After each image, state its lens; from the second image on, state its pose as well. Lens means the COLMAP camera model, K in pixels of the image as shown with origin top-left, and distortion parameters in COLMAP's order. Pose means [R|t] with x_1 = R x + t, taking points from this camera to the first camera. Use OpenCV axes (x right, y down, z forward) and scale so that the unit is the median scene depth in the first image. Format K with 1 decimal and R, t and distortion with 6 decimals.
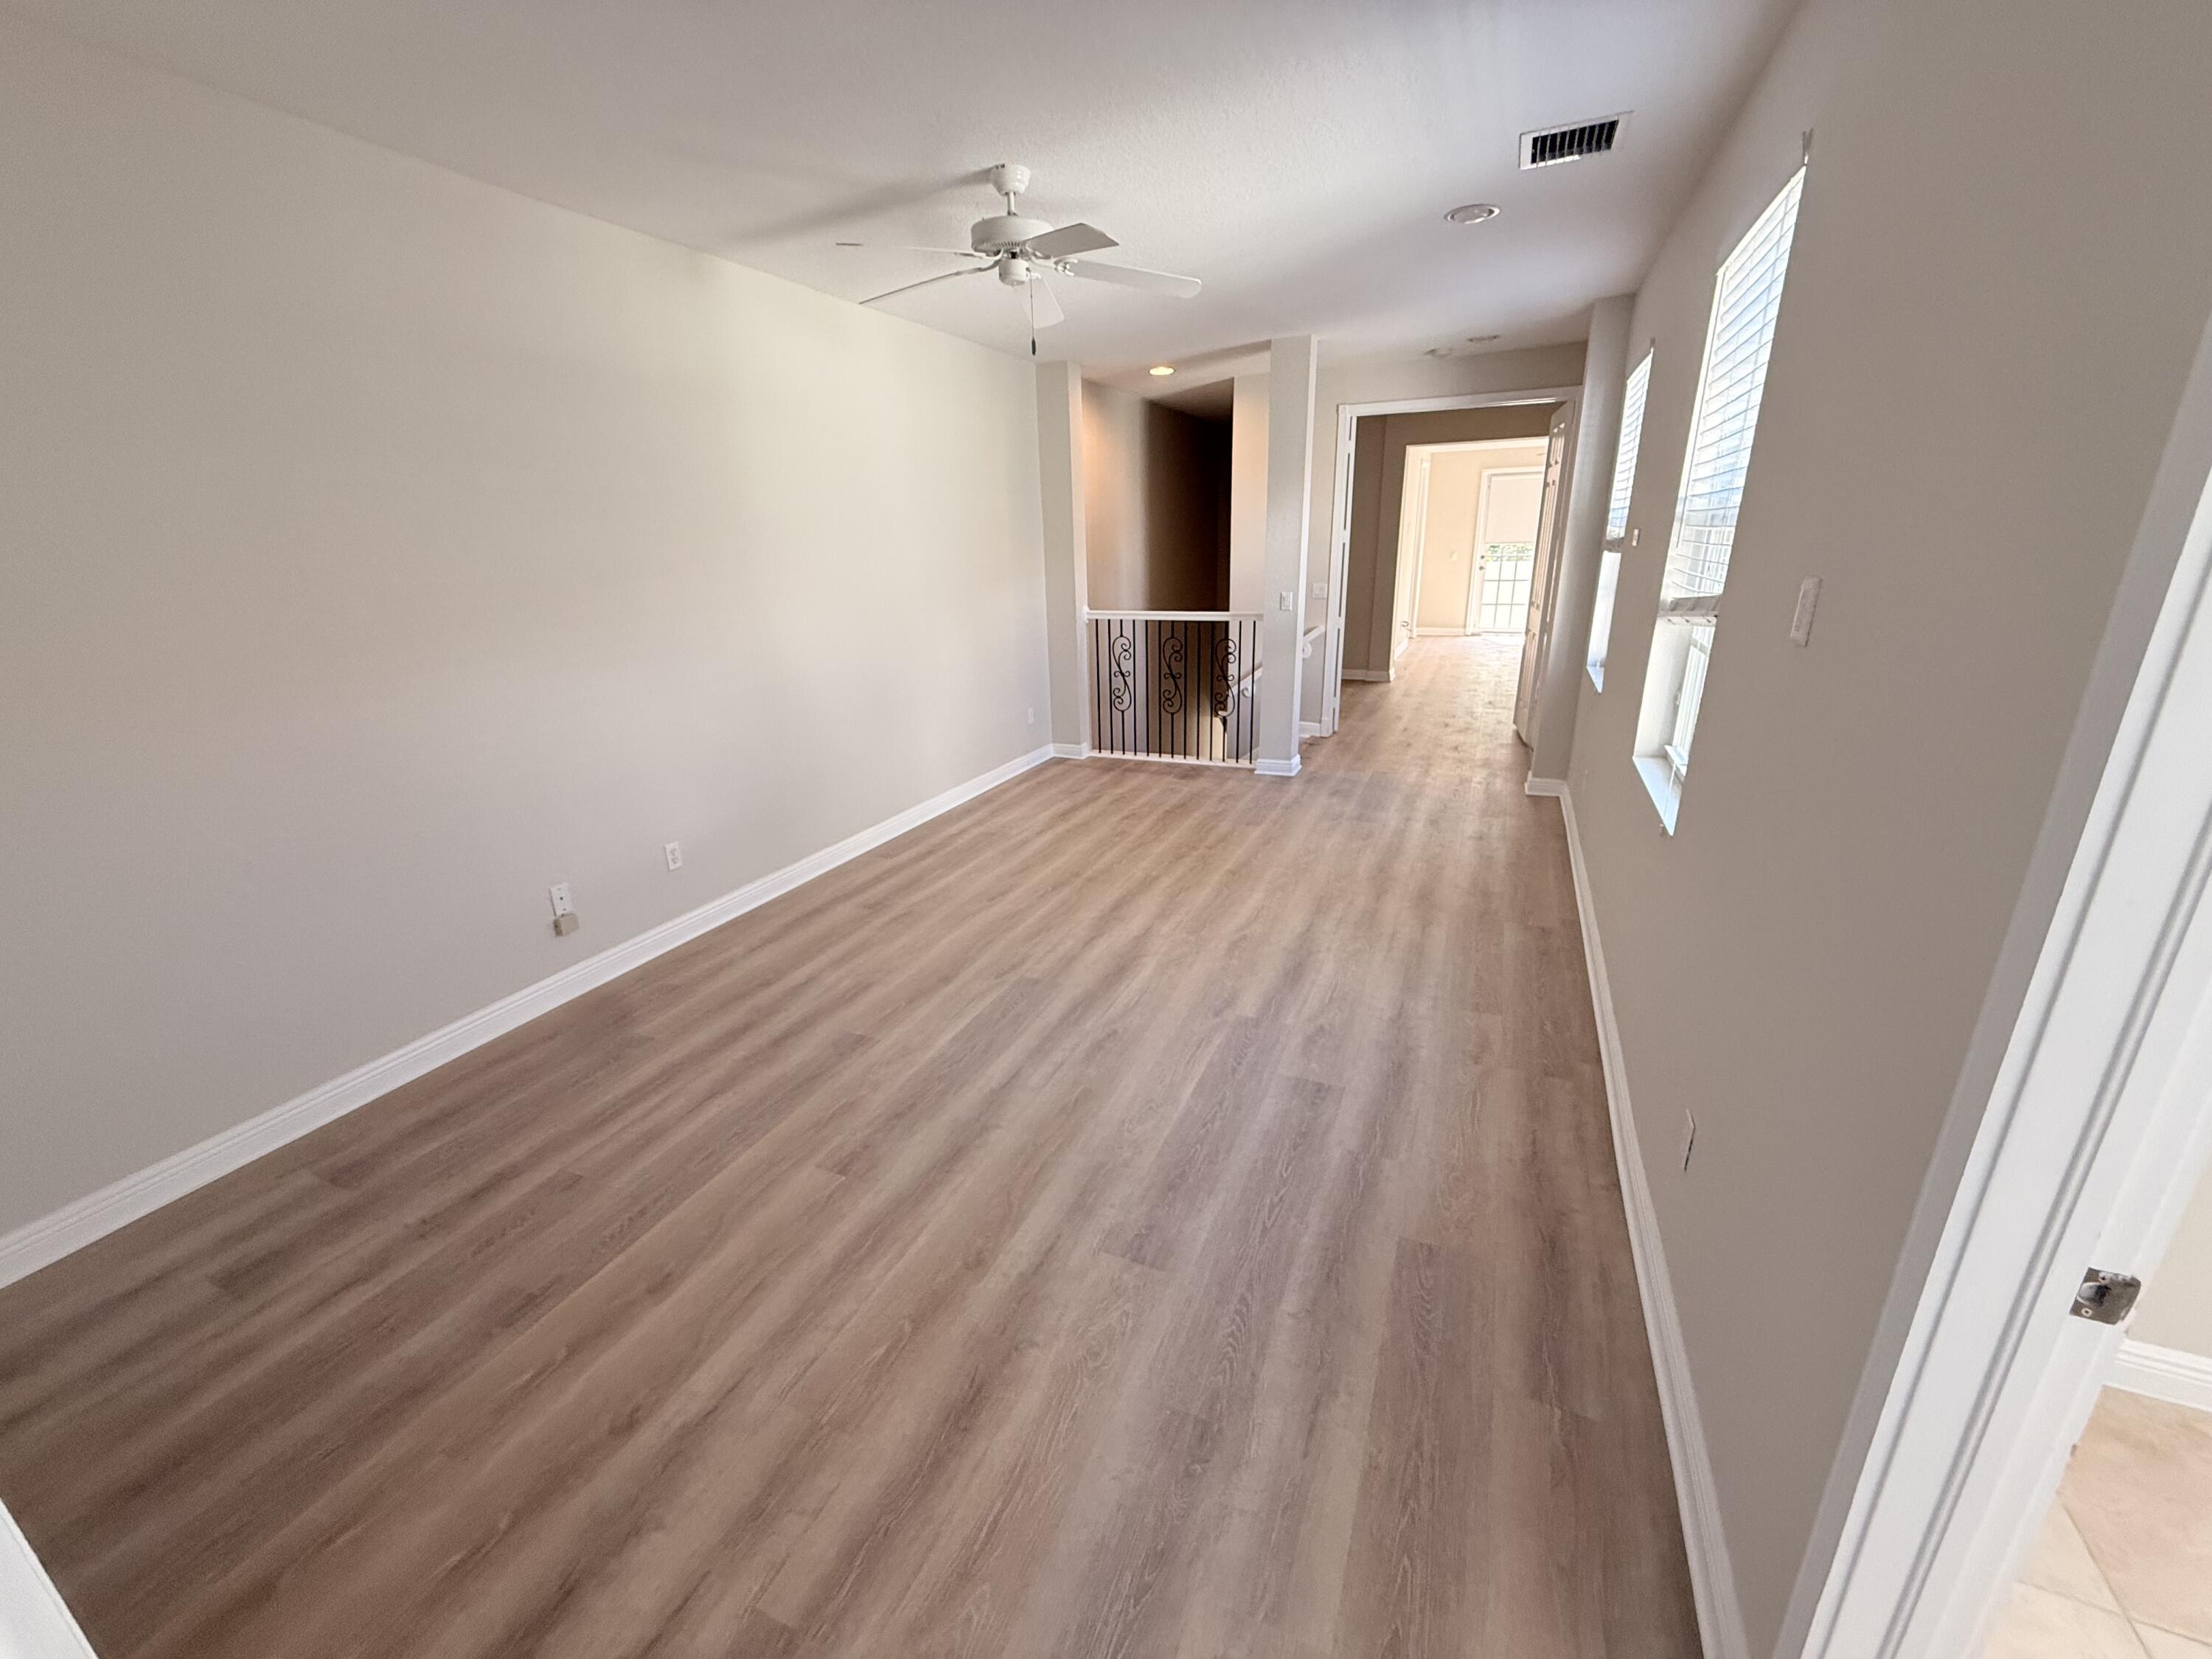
lens RADIAL K [[886.9, 0, 1104.4], [0, 886.9, 844.3], [0, 0, 1]] dist [0.001679, -0.000522]
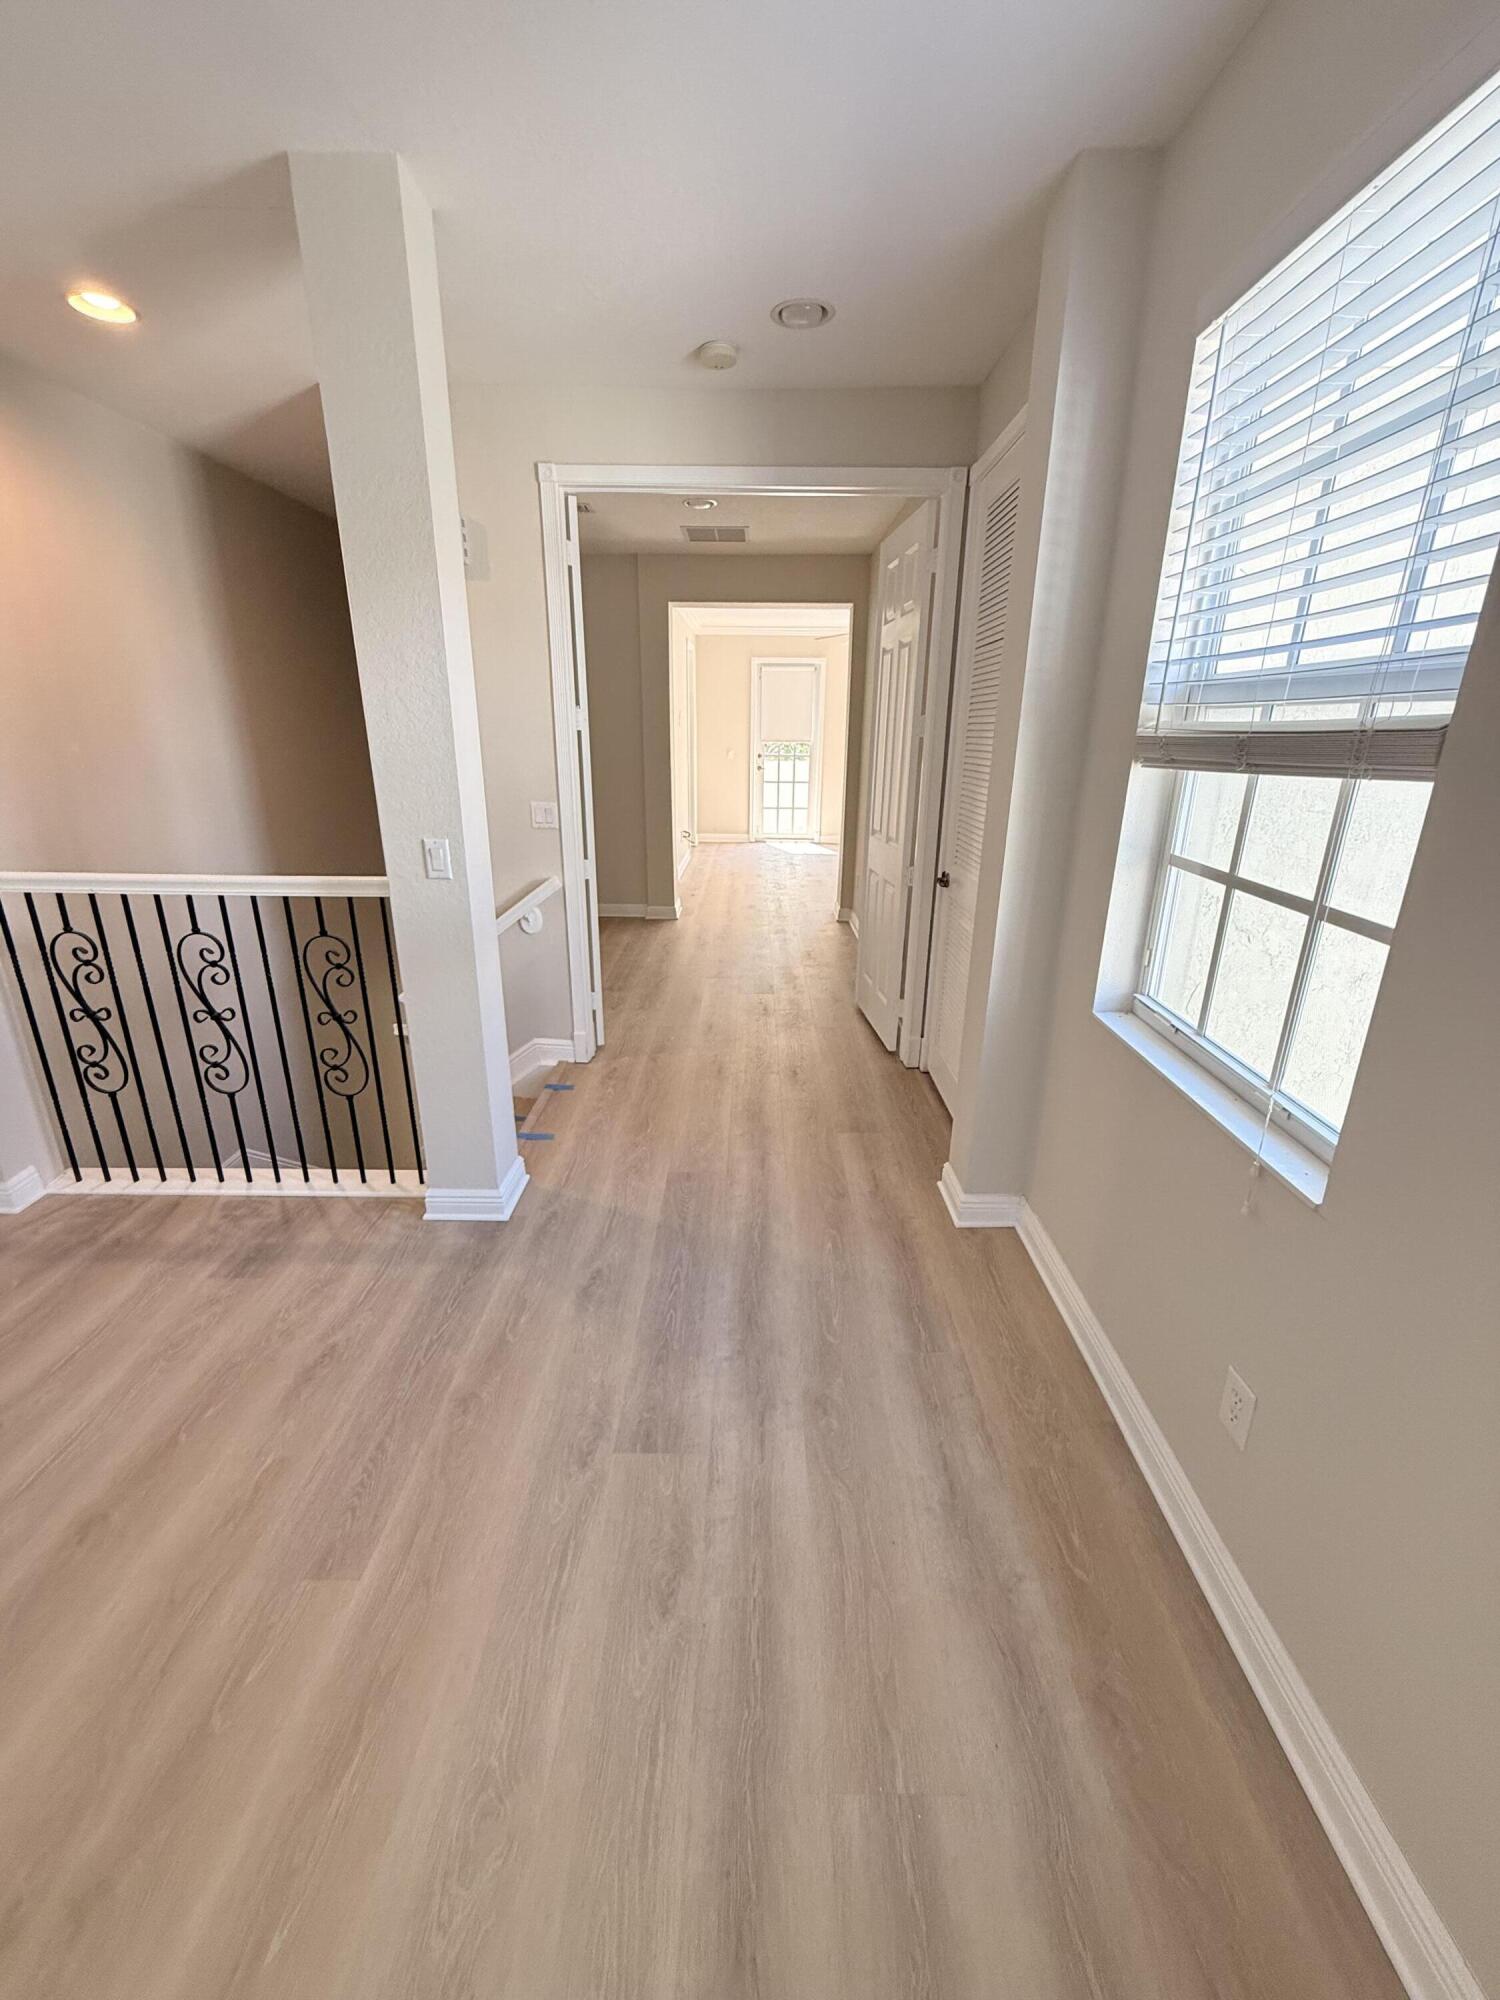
lens RADIAL K [[801.9, 0, 739.4], [0, 801.9, 1006.2], [0, 0, 1]] dist [0.001679, -0.000522]
pose [[0.924572, -0.092251, 0.369670, 0.170484], [0.093089, 0.995535, 0.015612, -0.175150], [-0.369460, 0.019978, 0.929032, 0.526312]]
